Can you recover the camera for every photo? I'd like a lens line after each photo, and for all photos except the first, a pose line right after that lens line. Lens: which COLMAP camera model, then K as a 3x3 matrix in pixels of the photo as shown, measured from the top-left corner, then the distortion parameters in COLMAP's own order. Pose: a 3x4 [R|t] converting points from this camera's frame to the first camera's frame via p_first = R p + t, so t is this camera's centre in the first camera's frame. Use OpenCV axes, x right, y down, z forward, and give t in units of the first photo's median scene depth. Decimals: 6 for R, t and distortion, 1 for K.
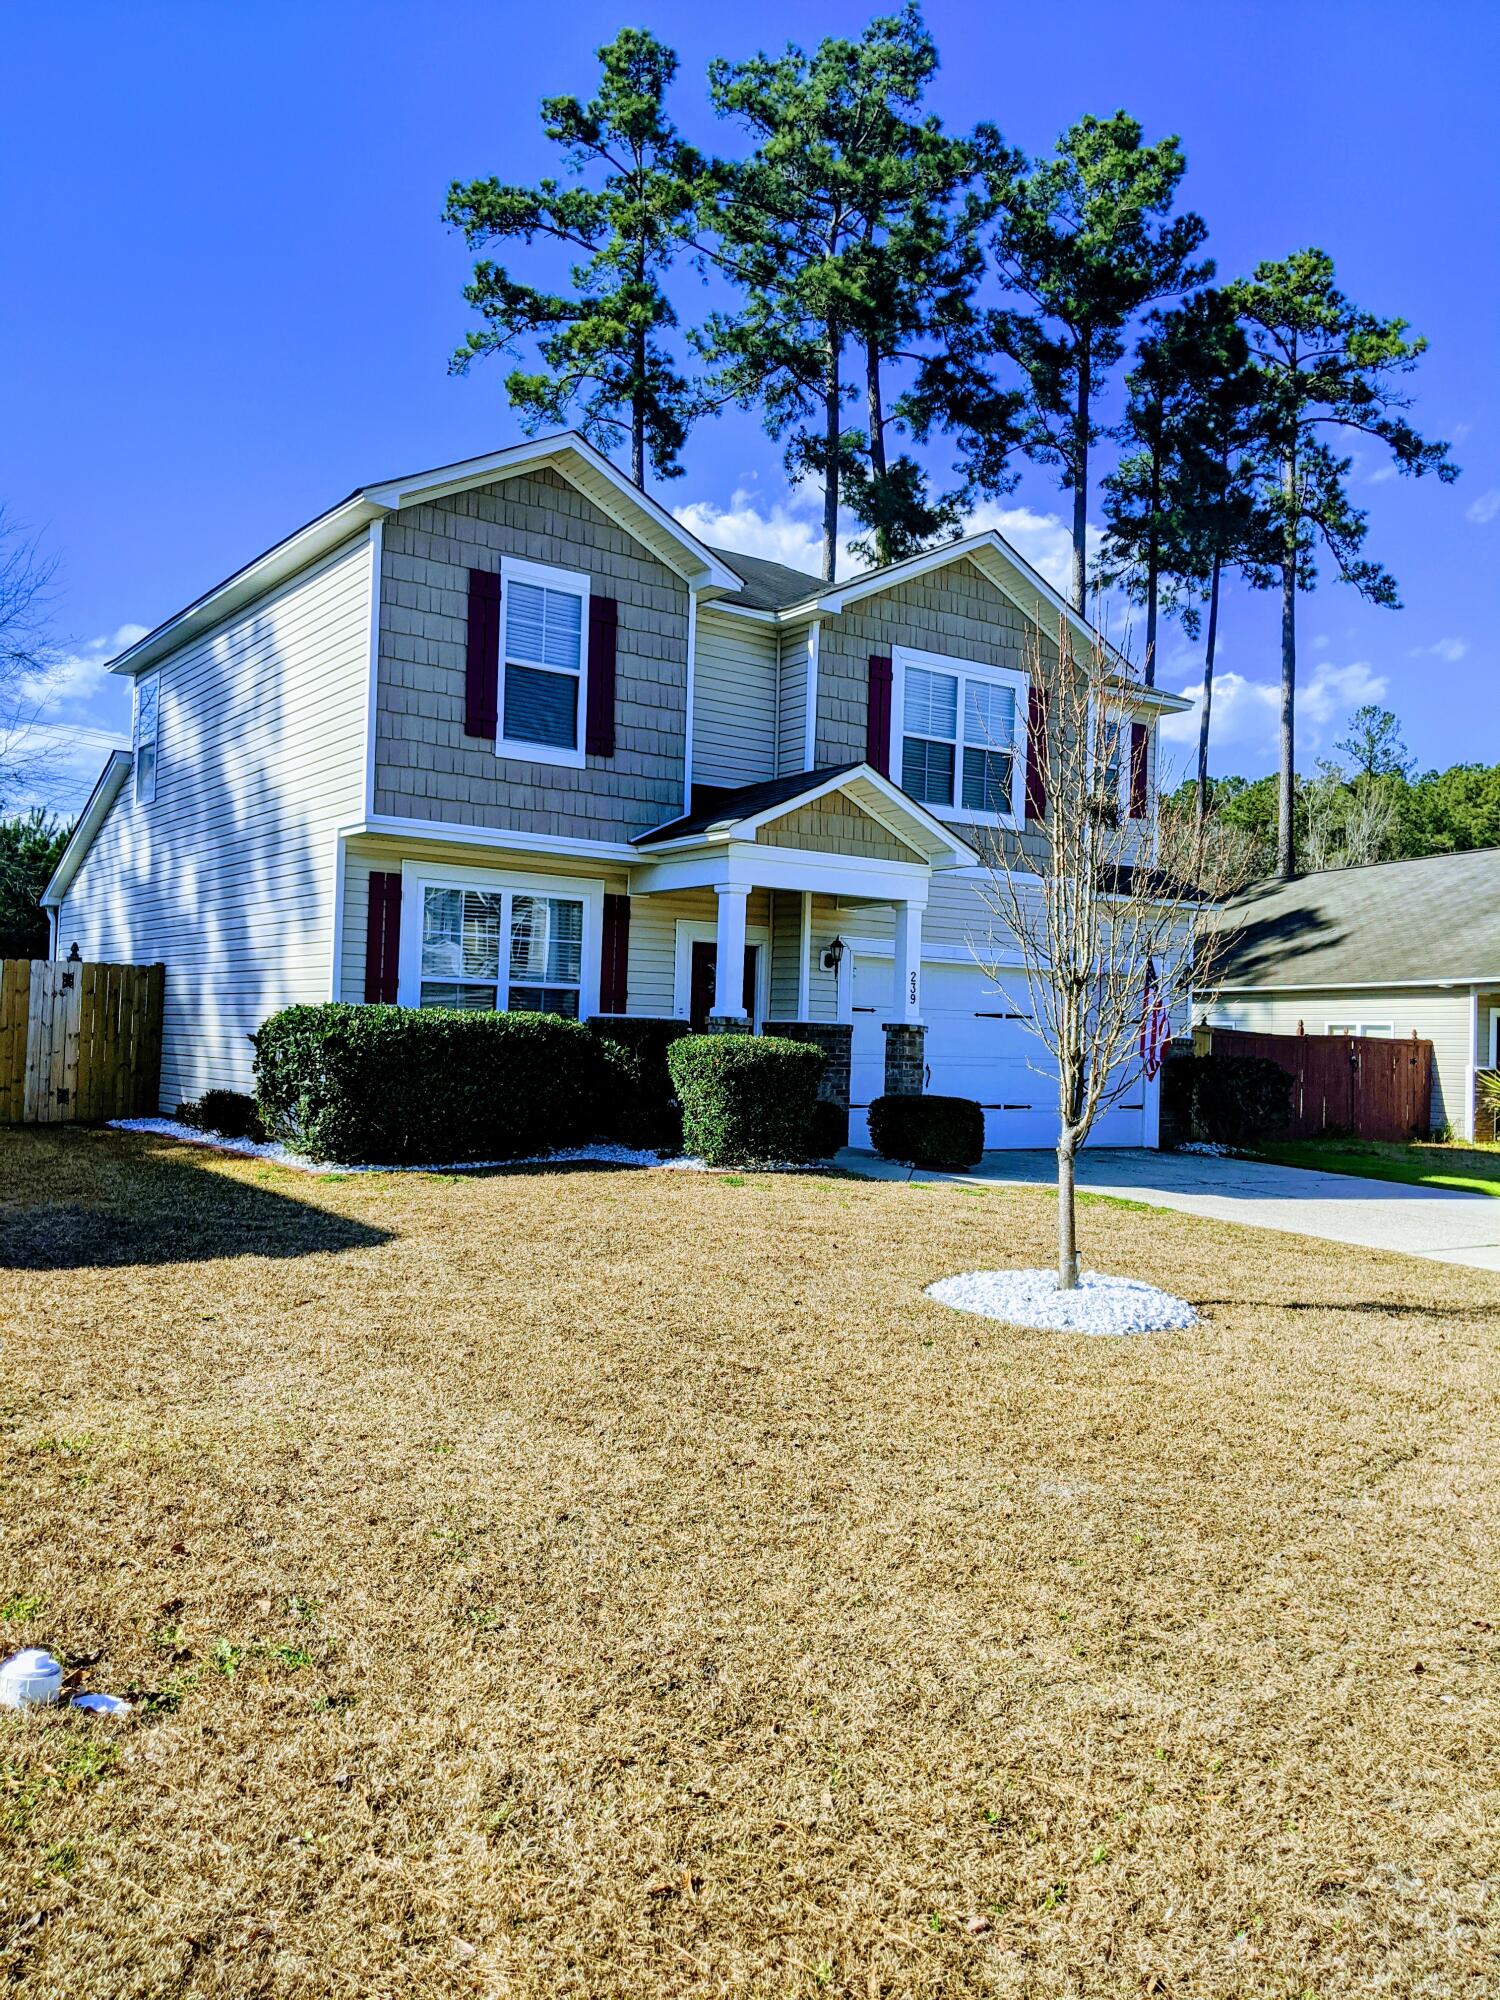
lens RADIAL K [[1595.5, 0, 760.6], [0, 1595.5, 1008.0], [0, 0, 1]] dist [0.145006, -0.301017]
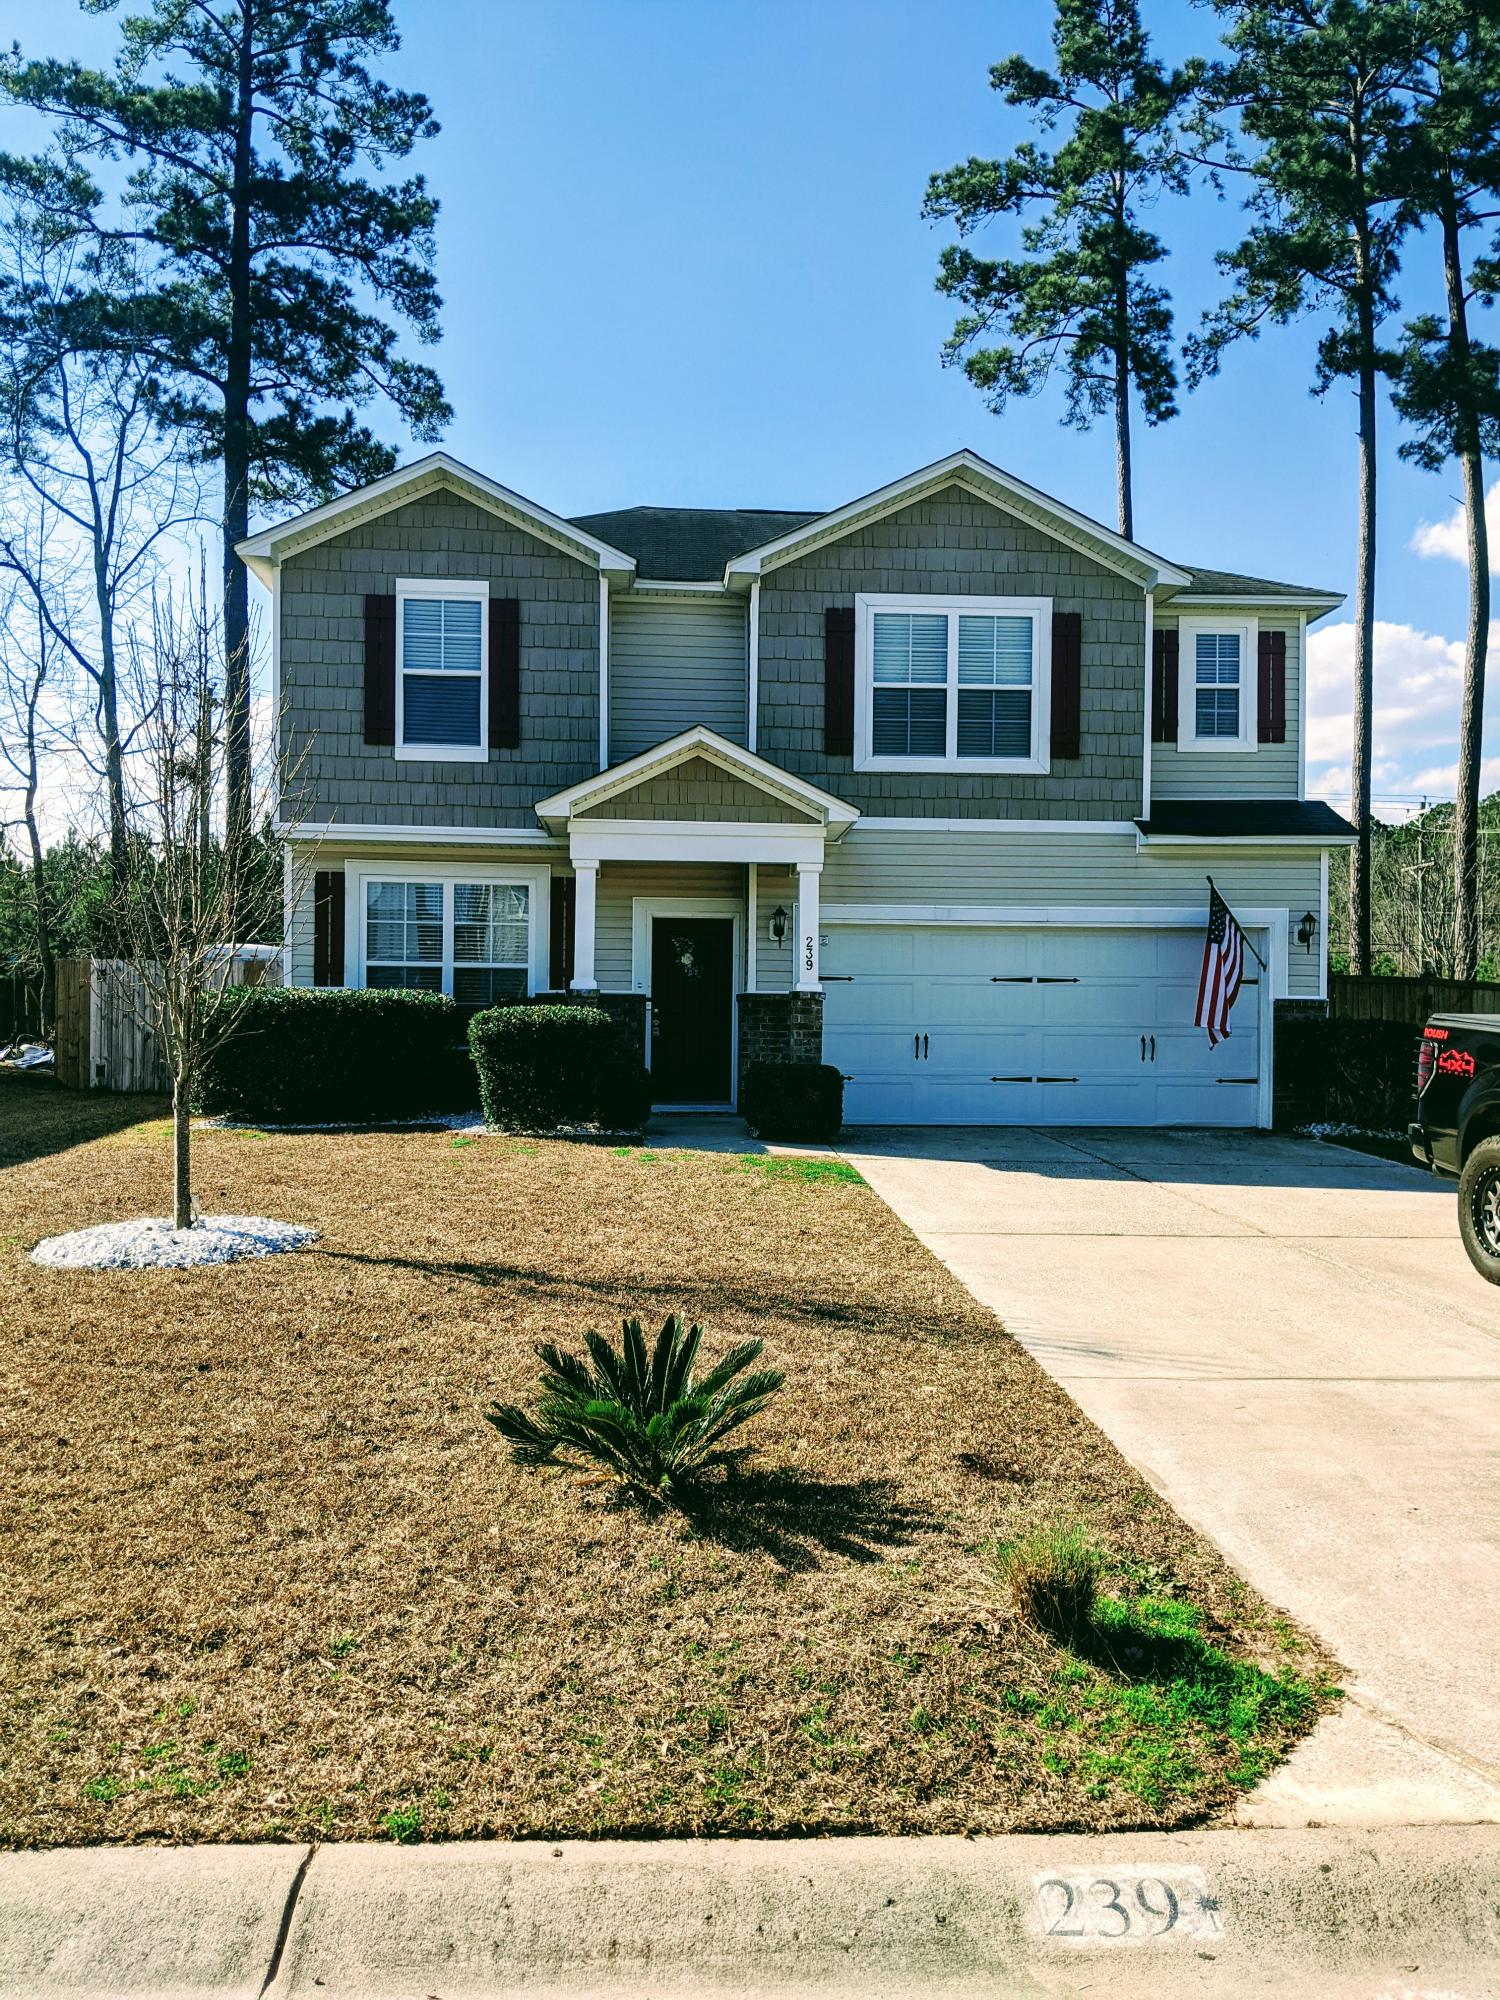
lens RADIAL K [[1592.8, 0, 749.7], [0, 1592.8, 1042.6], [0, 0, 1]] dist [0.068734, -0.104052]
pose [[0.854276, -0.012501, -0.519670, 0.585432], [0.027215, 0.999415, 0.020696, 0.021074], [0.519108, -0.031823, 0.854116, 0.167376]]
